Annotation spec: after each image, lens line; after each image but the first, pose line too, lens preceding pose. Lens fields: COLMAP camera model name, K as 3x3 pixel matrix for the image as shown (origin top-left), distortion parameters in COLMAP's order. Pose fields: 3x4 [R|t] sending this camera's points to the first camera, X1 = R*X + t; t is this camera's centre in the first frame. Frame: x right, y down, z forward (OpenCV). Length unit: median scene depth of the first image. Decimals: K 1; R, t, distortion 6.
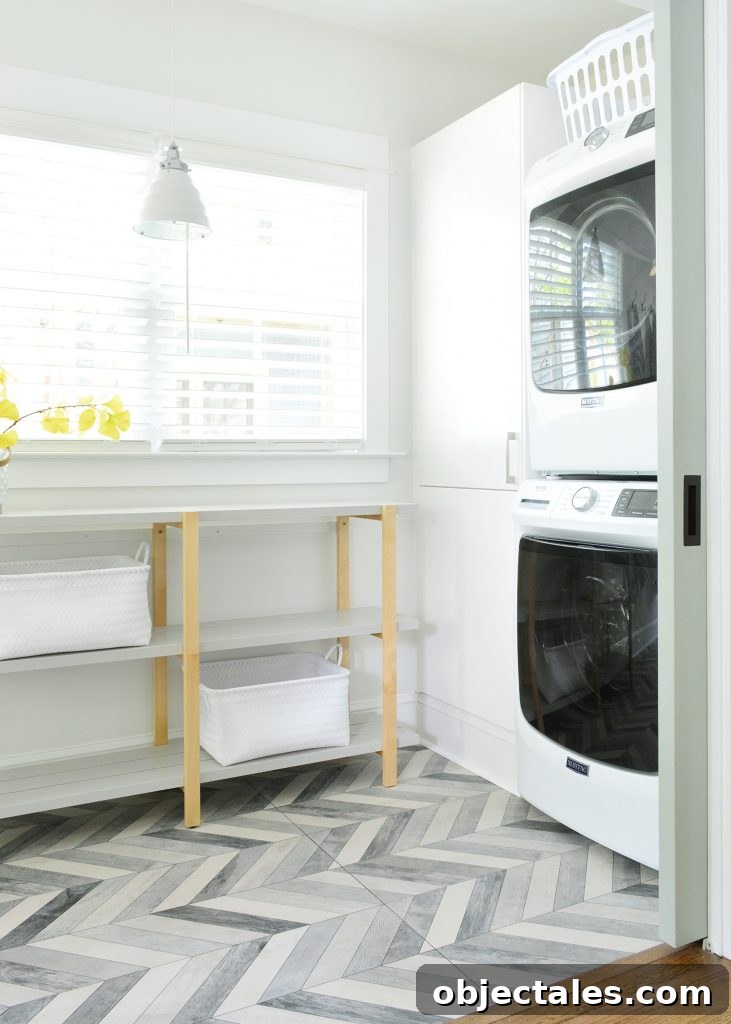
lens RADIAL K [[831.8, 0, 367.0], [0, 831.8, 479.6], [0, 0, 1]] dist [0.000108, 0.004538]
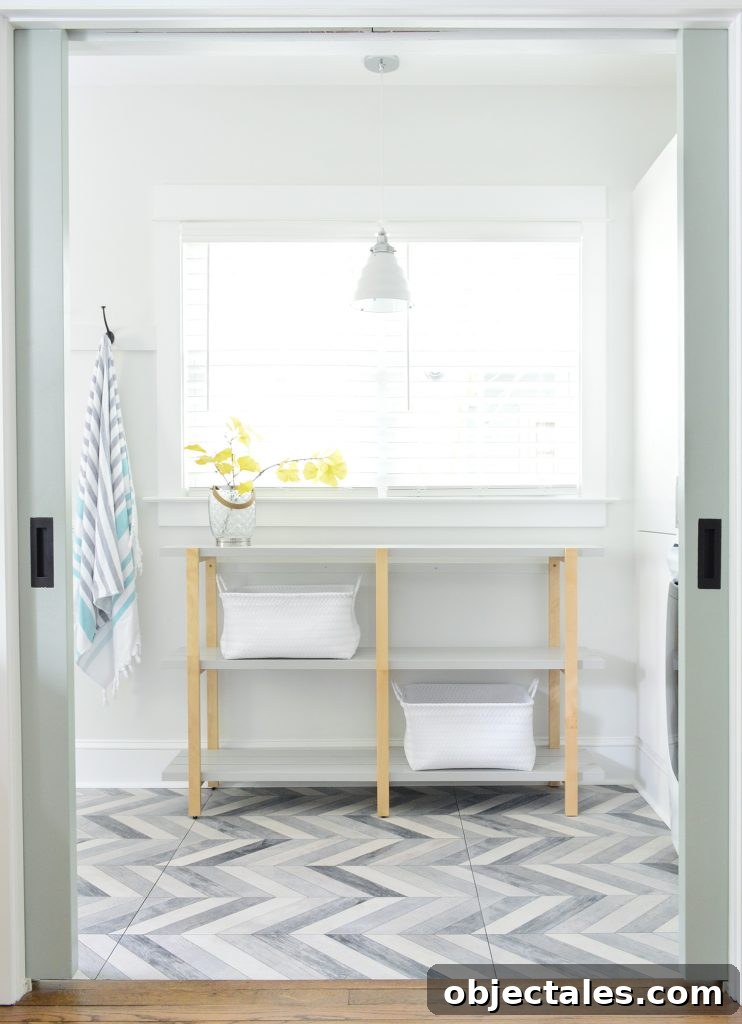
lens RADIAL K [[877.6, 0, 426.3], [0, 877.6, 547.6], [0, 0, 1]] dist [-0.003355, 0.001733]
pose [[0.892480, 0.024739, -0.450408, 0.395701], [-0.014530, 0.999553, 0.026111, 0.004751], [0.450853, -0.016760, 0.892441, -0.071348]]
